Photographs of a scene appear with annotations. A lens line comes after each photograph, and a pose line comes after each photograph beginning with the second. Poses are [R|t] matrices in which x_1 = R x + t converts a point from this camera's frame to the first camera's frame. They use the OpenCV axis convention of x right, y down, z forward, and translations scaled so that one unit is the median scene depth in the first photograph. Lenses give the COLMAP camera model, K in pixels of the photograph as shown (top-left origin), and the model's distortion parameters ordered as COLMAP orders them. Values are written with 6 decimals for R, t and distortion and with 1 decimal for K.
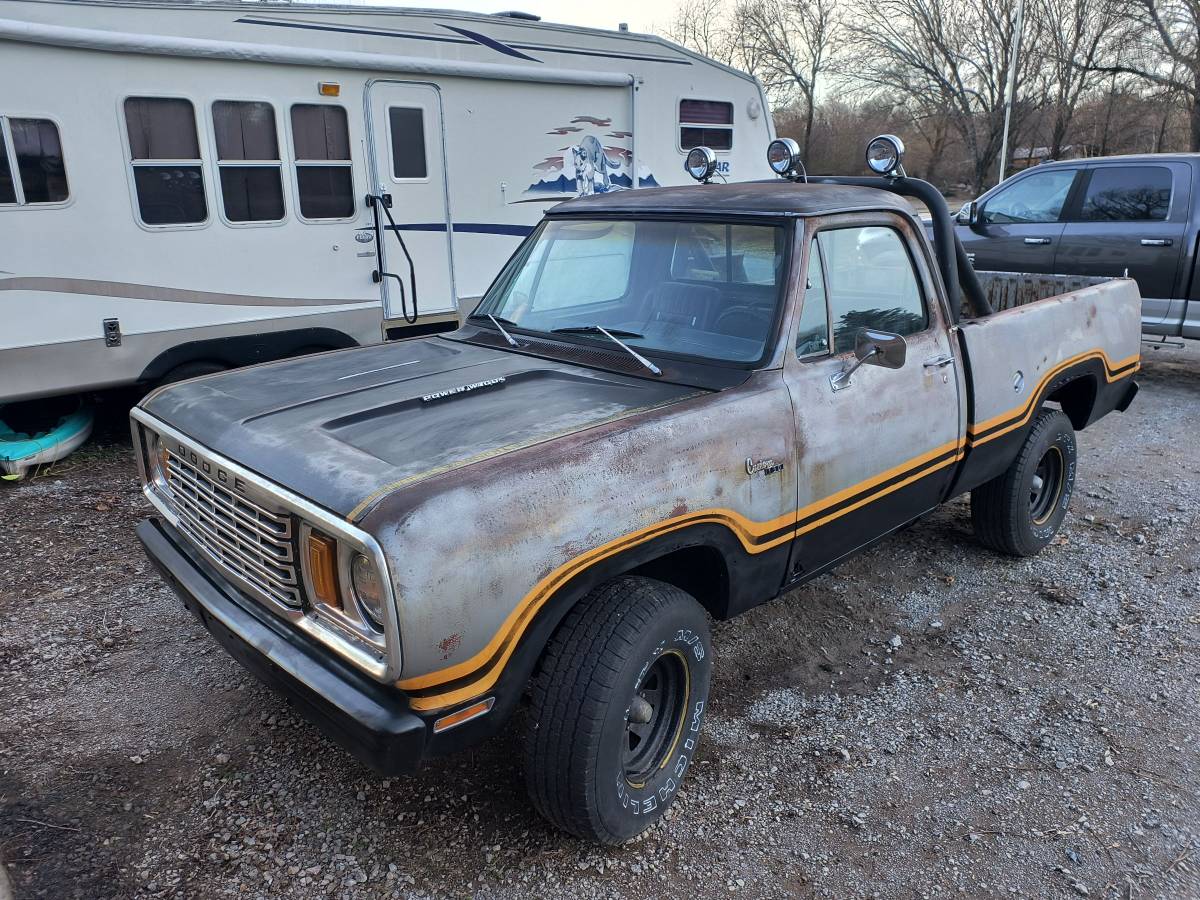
lens RADIAL K [[870.8, 0, 603.9], [0, 870.8, 452.0], [0, 0, 1]] dist [0.028321, -0.050749]
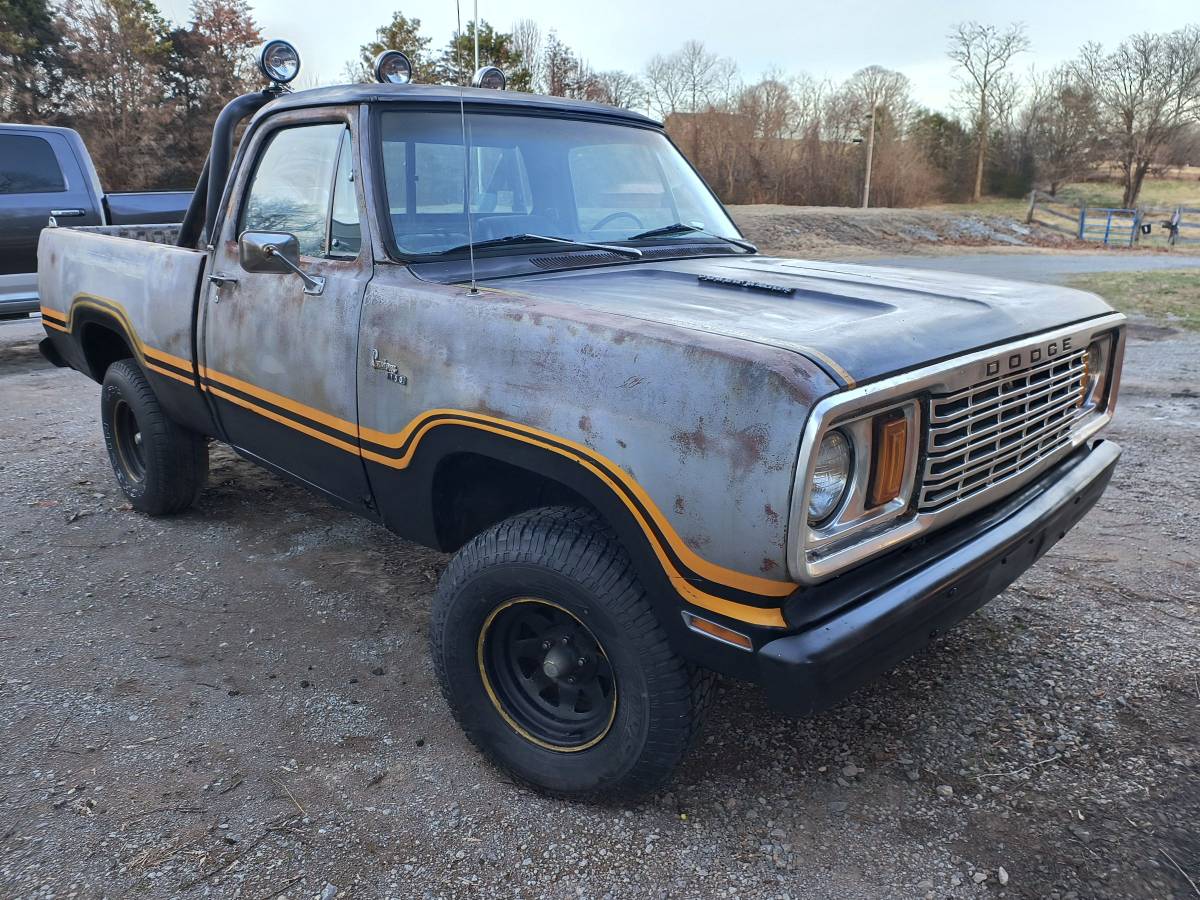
lens RADIAL K [[870.8, 0, 603.9], [0, 870.8, 452.0], [0, 0, 1]] dist [0.028321, -0.050749]
pose [[-0.032499, -0.265428, 0.963583, -0.731359], [0.281417, 0.922656, 0.263646, -0.136062], [-0.959035, 0.279737, 0.044710, 0.791359]]
